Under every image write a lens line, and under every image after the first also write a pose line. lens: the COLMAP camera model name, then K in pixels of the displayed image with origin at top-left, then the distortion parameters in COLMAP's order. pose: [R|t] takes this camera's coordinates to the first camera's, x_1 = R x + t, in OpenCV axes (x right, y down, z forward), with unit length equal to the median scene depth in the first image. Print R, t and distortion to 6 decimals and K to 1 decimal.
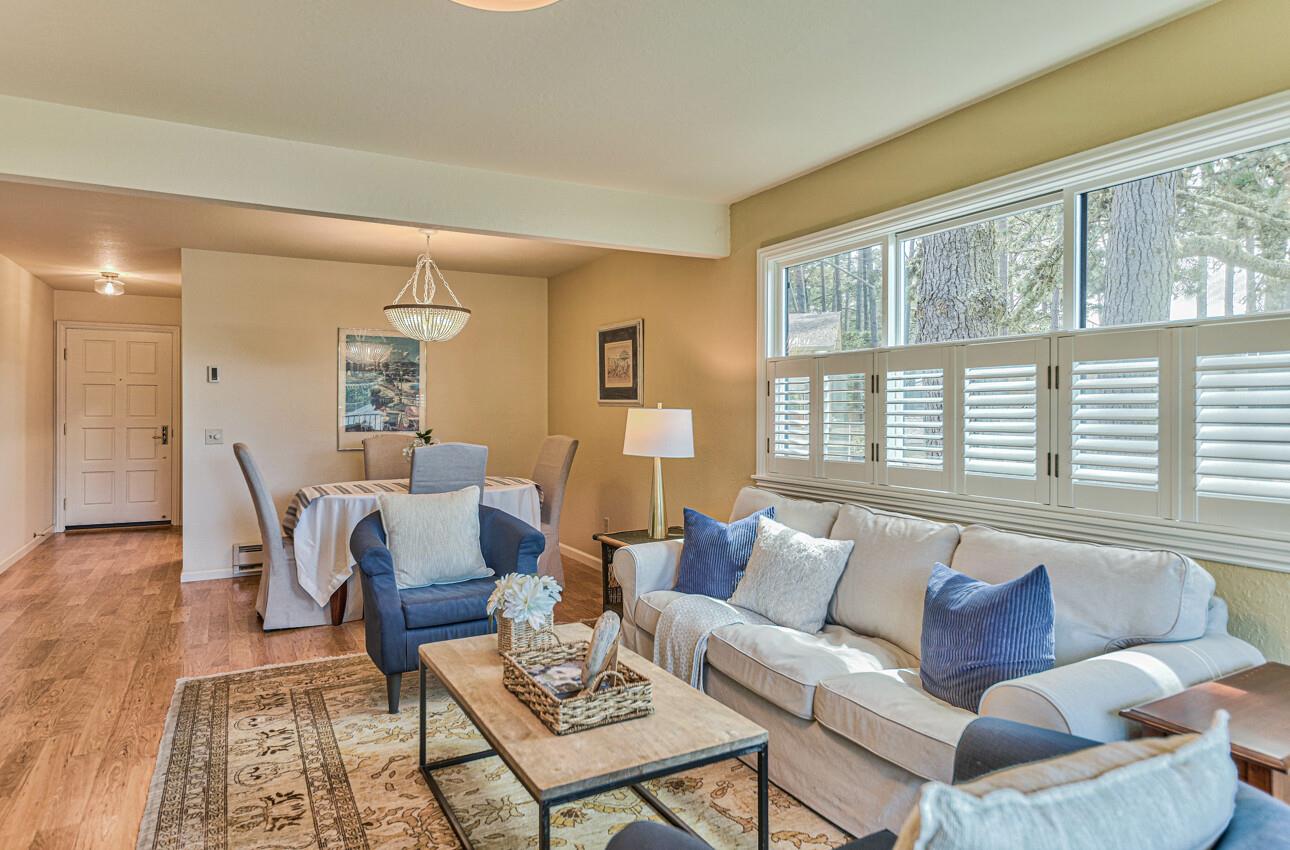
lens RADIAL K [[793.5, 0, 646.7], [0, 793.5, 409.2], [0, 0, 1]] dist [0.003030, 0.000041]
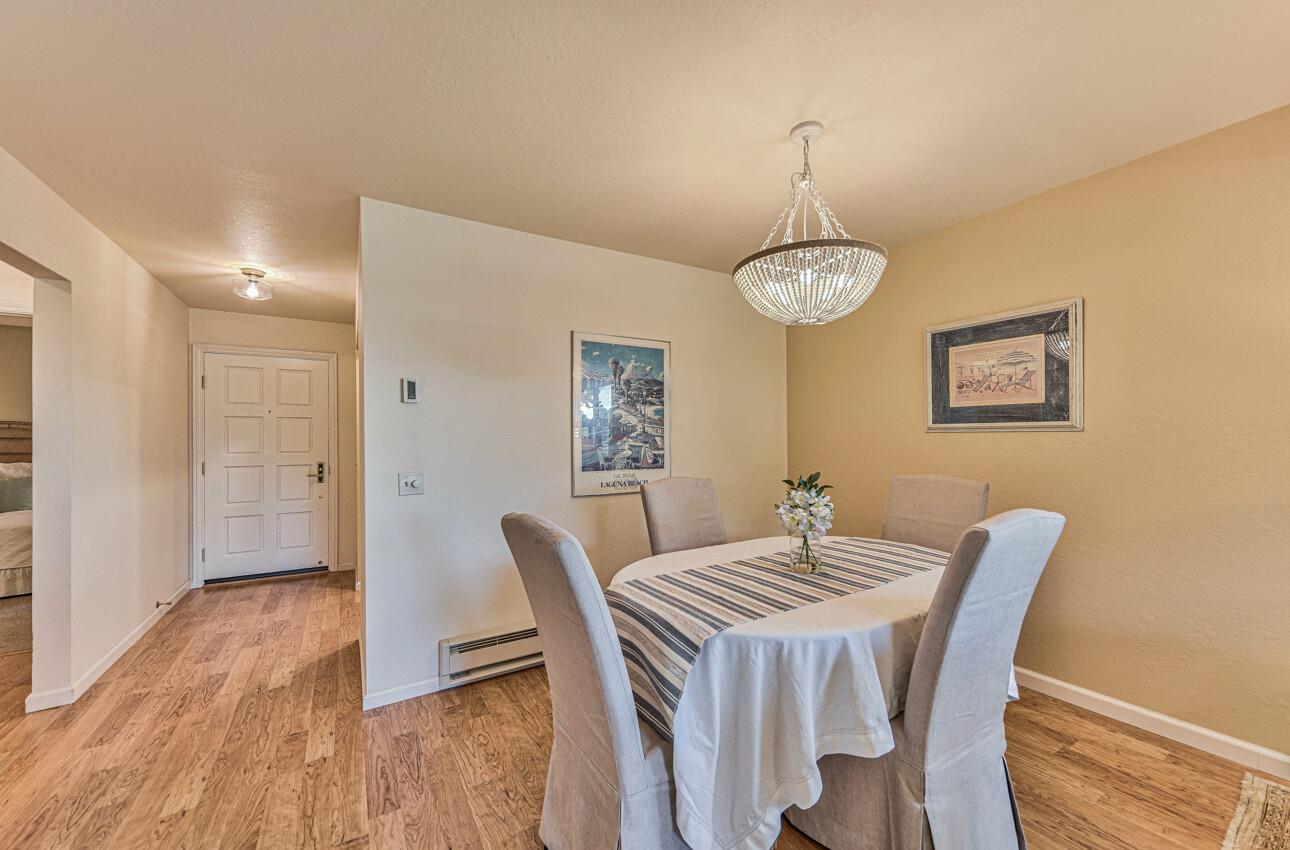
lens RADIAL K [[500.6, 0, 645.5], [0, 500.6, 435.6], [0, 0, 1]] dist [-0.000356, -0.000172]
pose [[0.998478, -0.011574, 0.053920, -0.334094], [0.011965, 0.999904, -0.006935, -0.001169], [-0.053834, 0.007569, 0.998521, 0.513038]]
